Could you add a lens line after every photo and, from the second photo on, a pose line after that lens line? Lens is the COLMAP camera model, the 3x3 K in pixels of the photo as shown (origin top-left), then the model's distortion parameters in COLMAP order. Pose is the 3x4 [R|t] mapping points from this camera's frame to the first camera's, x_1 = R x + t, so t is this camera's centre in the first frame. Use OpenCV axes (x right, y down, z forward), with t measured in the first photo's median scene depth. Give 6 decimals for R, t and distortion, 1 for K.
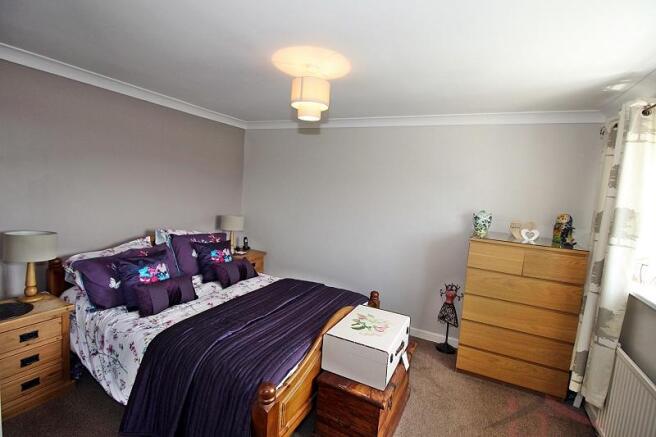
lens RADIAL K [[304.7, 0, 329.0], [0, 304.7, 217.4], [0, 0, 1]] dist [-0.008177, -0.005600]
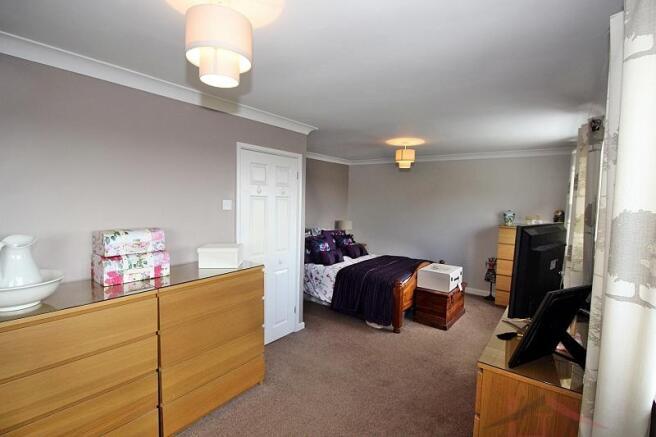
lens RADIAL K [[304.7, 0, 327.1], [0, 304.7, 220.5], [0, 0, 1]] dist [-0.008177, -0.005600]
pose [[0.980771, -0.031536, -0.192598, -0.171374], [0.024759, 0.998990, -0.037495, 0.083381], [0.193586, 0.032006, 0.980561, -0.946879]]
